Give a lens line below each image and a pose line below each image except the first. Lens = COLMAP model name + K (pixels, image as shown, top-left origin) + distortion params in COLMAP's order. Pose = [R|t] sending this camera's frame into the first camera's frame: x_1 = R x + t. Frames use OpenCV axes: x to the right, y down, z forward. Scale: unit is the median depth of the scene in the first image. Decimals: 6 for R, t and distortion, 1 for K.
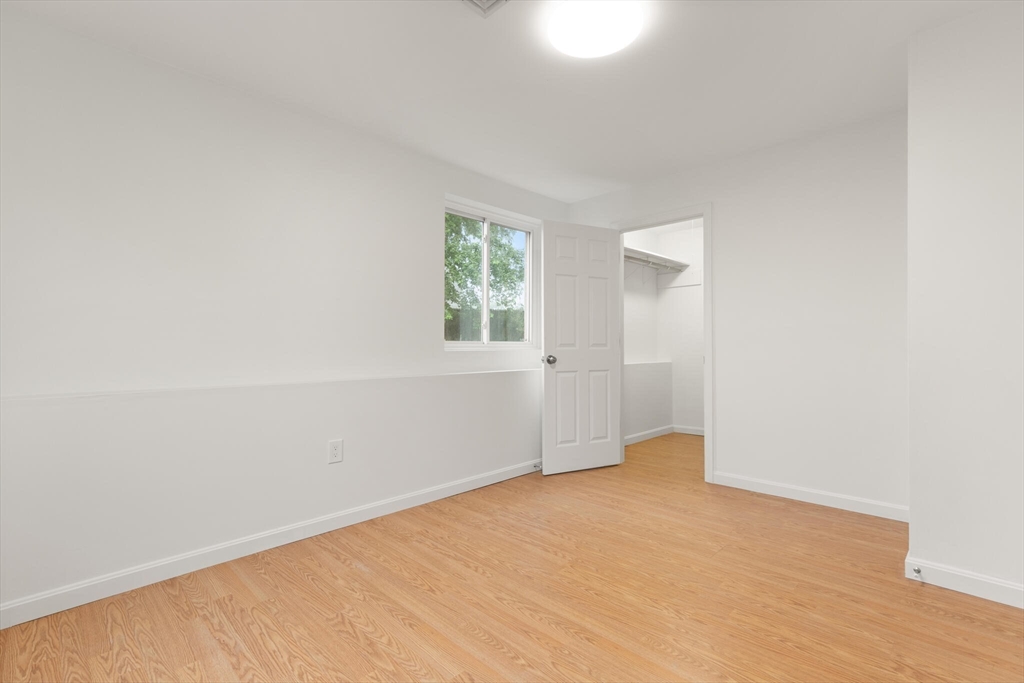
lens RADIAL K [[465.5, 0, 516.2], [0, 465.5, 342.1], [0, 0, 1]] dist [0.011228, -0.003441]
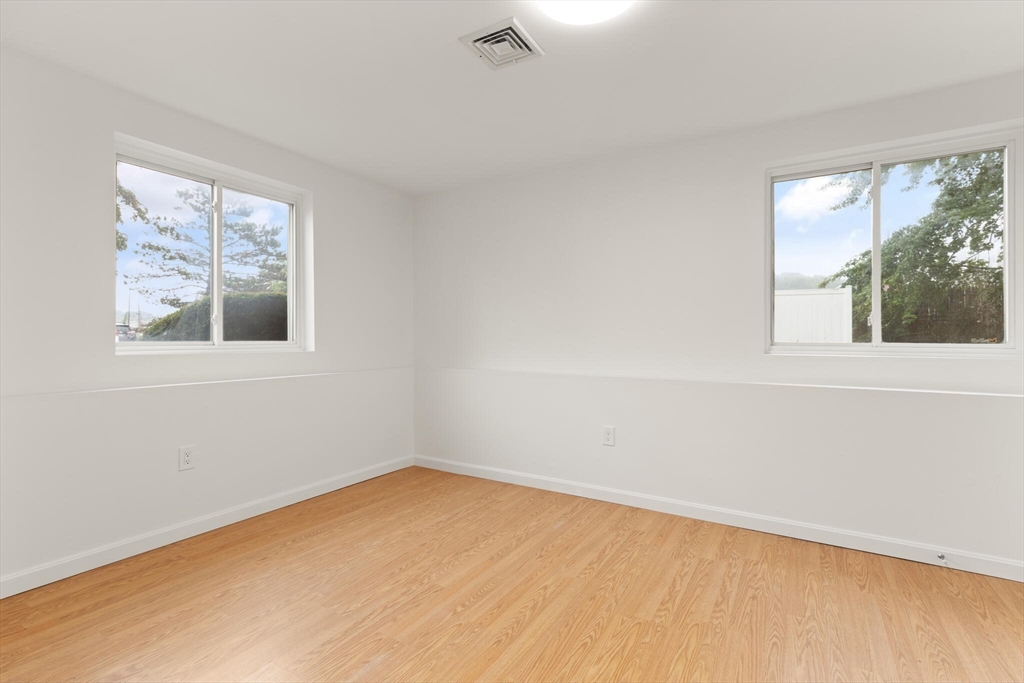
lens RADIAL K [[470.4, 0, 515.4], [0, 470.4, 350.3], [0, 0, 1]] dist [0.007744, -0.000625]
pose [[0.228161, 0.027858, -0.973225, 0.788977], [0.004603, 0.999549, 0.029691, -0.023521], [0.973613, -0.011254, 0.227930, 0.552317]]
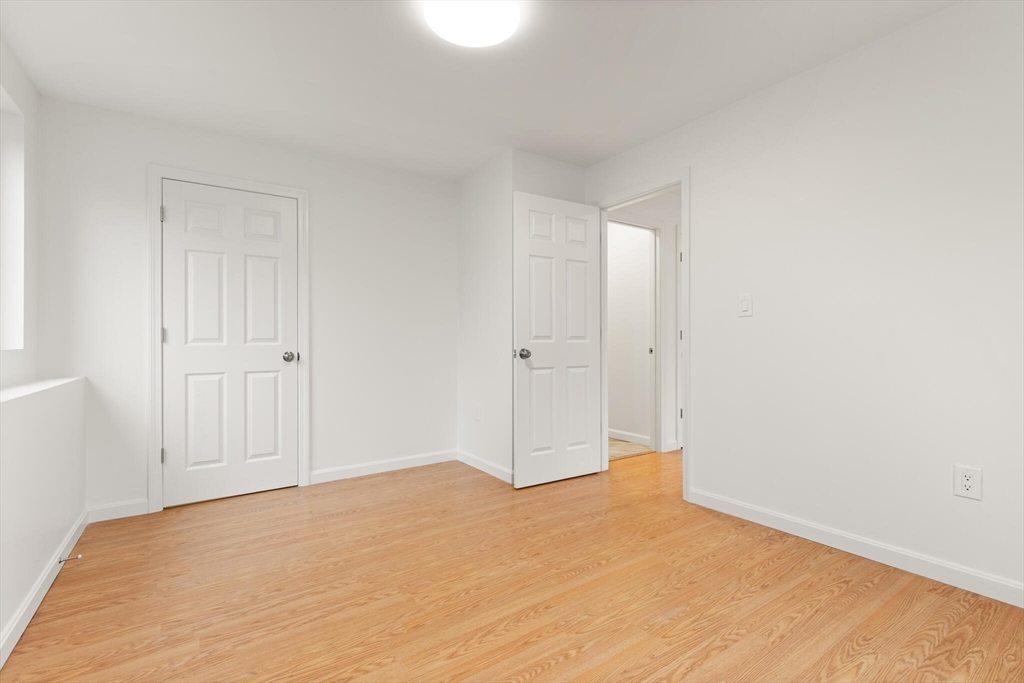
lens RADIAL K [[465.5, 0, 515.3], [0, 465.5, 338.9], [0, 0, 1]] dist [0.005079, -0.000543]
pose [[0.197041, 0.002170, 0.980393, -0.634103], [-0.000566, 0.999998, -0.002100, 0.008204], [-0.980395, -0.000141, 0.197042, 0.588236]]
